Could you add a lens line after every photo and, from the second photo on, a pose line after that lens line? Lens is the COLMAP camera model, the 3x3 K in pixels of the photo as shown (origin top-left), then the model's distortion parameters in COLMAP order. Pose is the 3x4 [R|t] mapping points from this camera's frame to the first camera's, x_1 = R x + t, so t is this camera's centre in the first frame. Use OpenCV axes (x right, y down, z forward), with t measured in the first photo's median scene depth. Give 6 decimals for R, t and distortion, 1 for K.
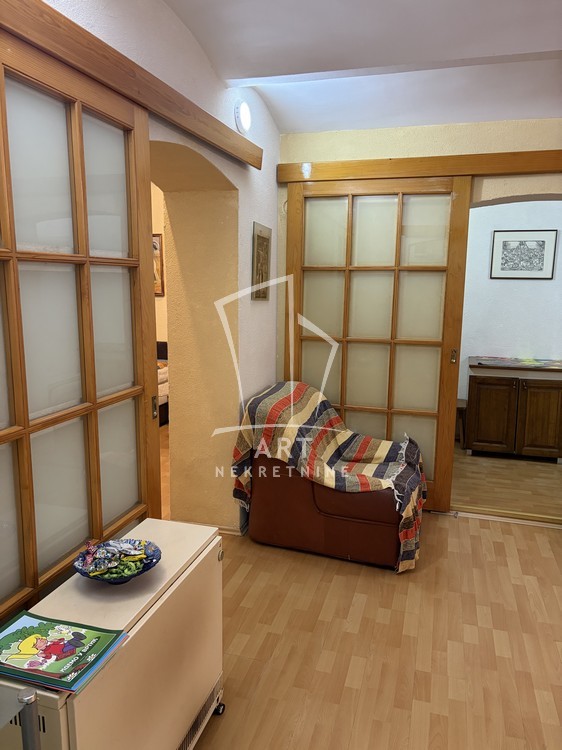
lens RADIAL K [[561.2, 0, 283.0], [0, 561.2, 368.1], [0, 0, 1]] dist [0.014143, 0.003615]
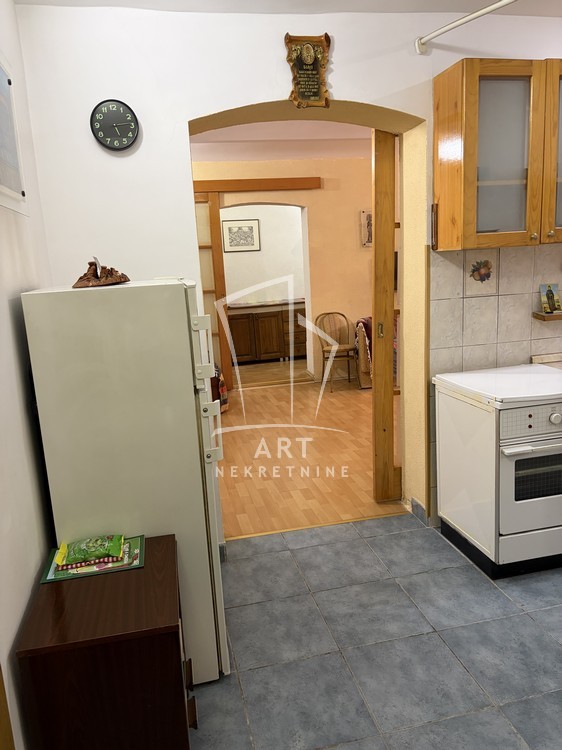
lens RADIAL K [[566.2, 0, 281.0], [0, 566.2, 375.0], [0, 0, 1]] dist [0.023213, -0.004095]
pose [[0.864872, -0.162248, 0.475049, -0.290434], [0.143651, 0.986746, 0.075481, 0.077217], [-0.480999, 0.002960, 0.876716, -0.433129]]
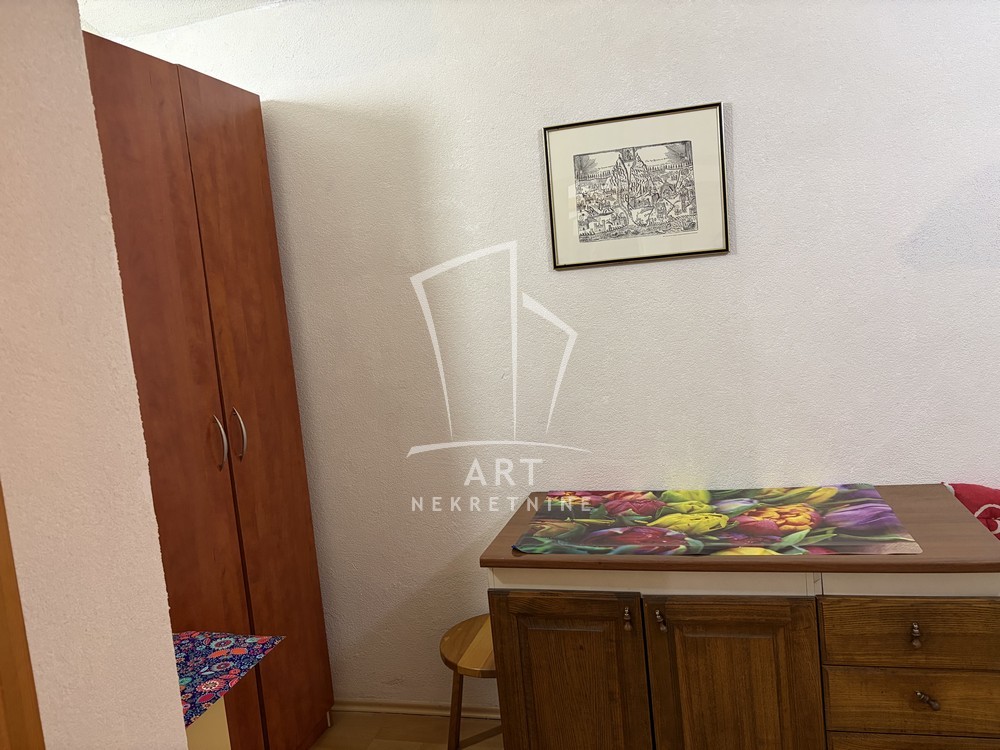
lens RADIAL K [[754.9, 0, 500.0], [0, 754.9, 375.0], [0, 0, 1]] dist [0.023213, -0.004095]
pose [[0.993888, -0.107313, 0.025908, 0.326040], [0.108210, 0.993470, -0.036175, -0.084400], [-0.021857, 0.038757, 0.999010, 0.561120]]
